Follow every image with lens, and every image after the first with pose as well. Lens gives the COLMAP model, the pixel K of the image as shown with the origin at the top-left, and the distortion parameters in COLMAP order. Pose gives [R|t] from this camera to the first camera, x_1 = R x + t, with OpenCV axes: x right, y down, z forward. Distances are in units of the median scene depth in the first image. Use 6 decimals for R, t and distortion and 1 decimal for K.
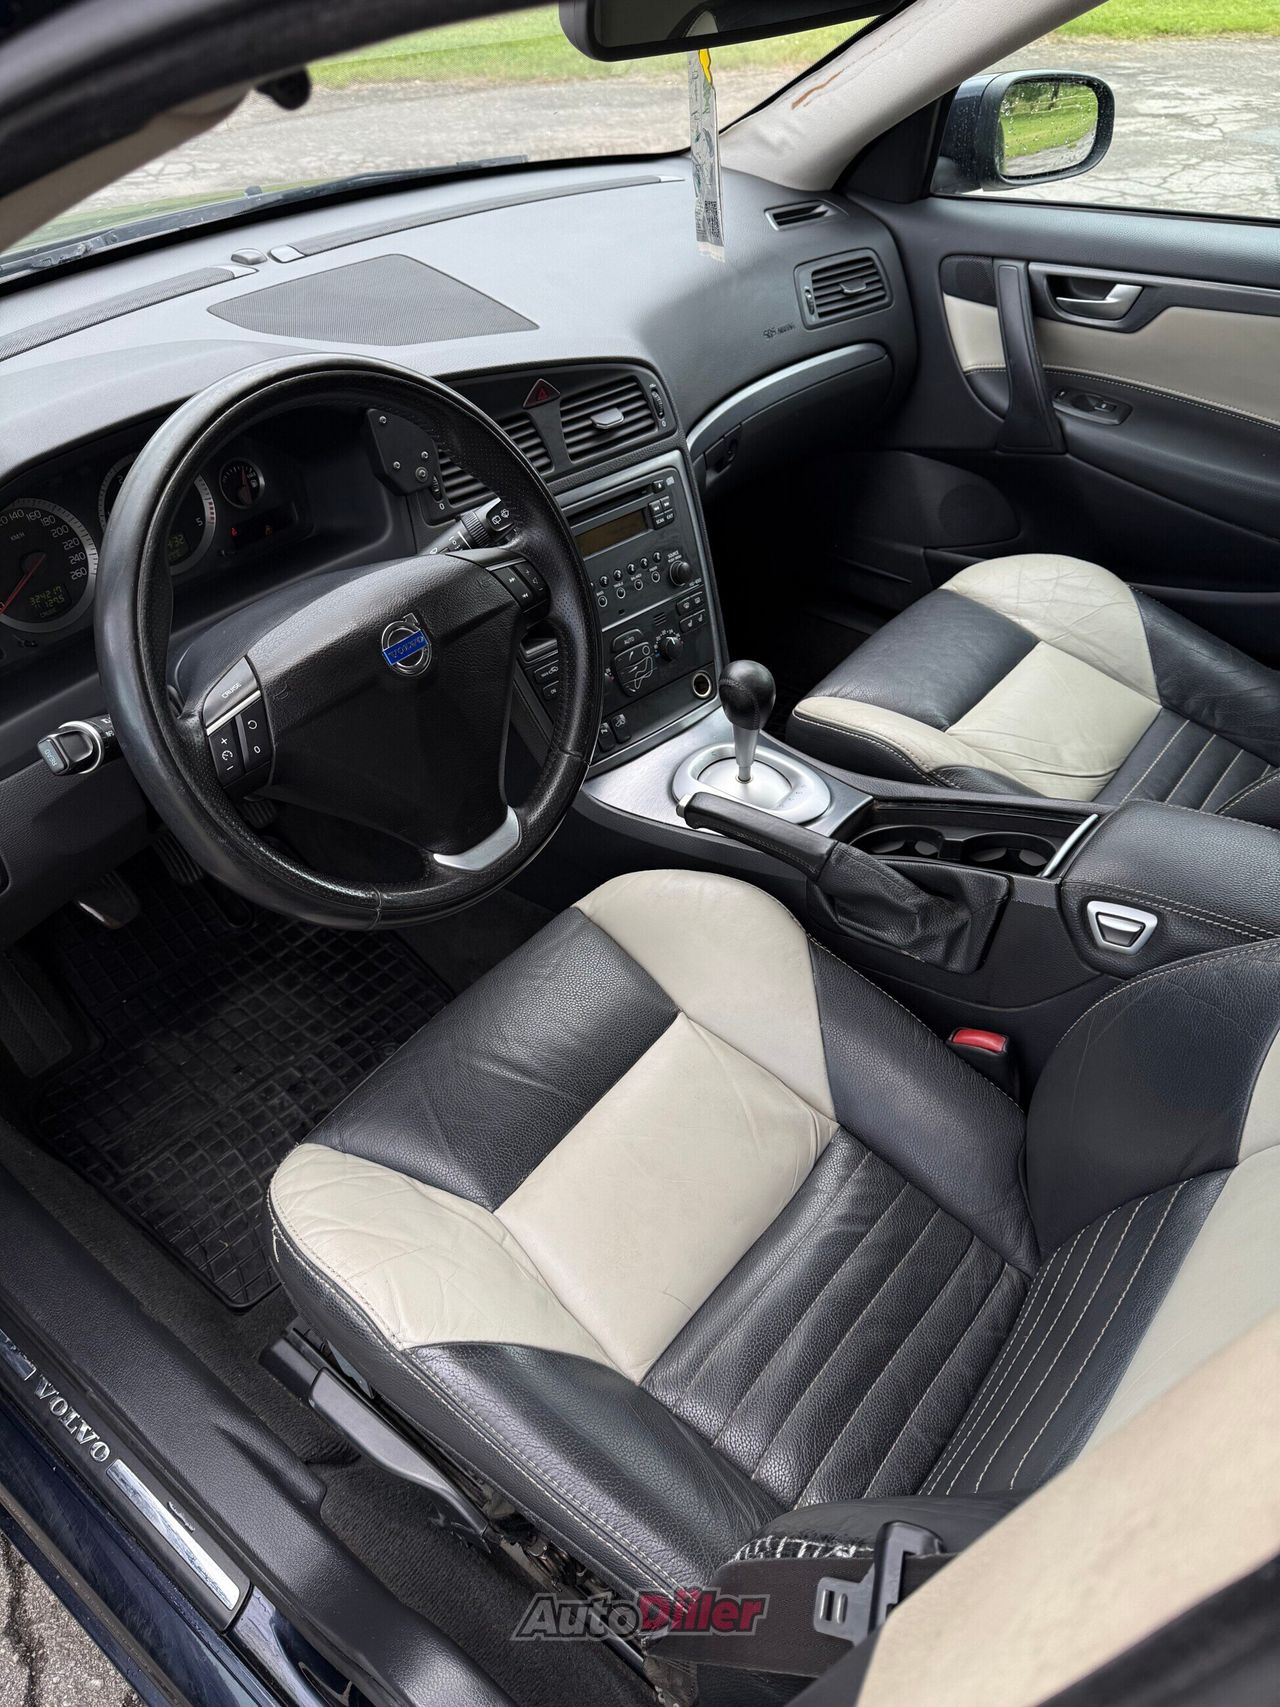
lens RADIAL K [[1202.0, 0, 640.0], [0, 1202.0, 853.5], [0, 0, 1]] dist [0.000088, -0.006257]
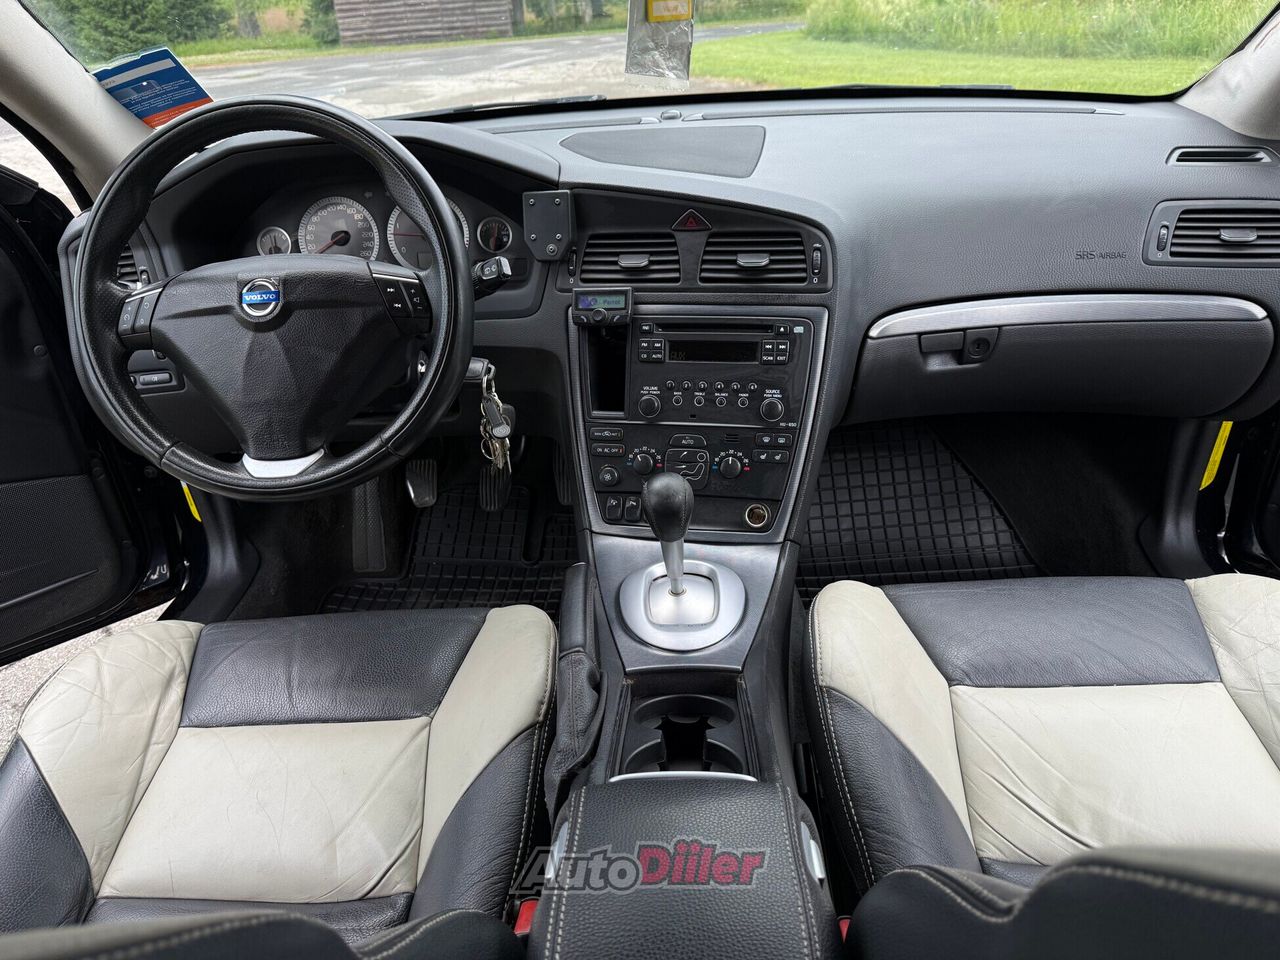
lens RADIAL K [[909.0, 0, 627.3], [0, 909.0, 478.1], [0, 0, 1]] dist [0.005588, -0.009507]
pose [[0.603912, 0.369138, -0.706418, 0.558153], [-0.487924, 0.872034, 0.038557, -0.153748], [0.630253, 0.321394, 0.706744, 0.377808]]
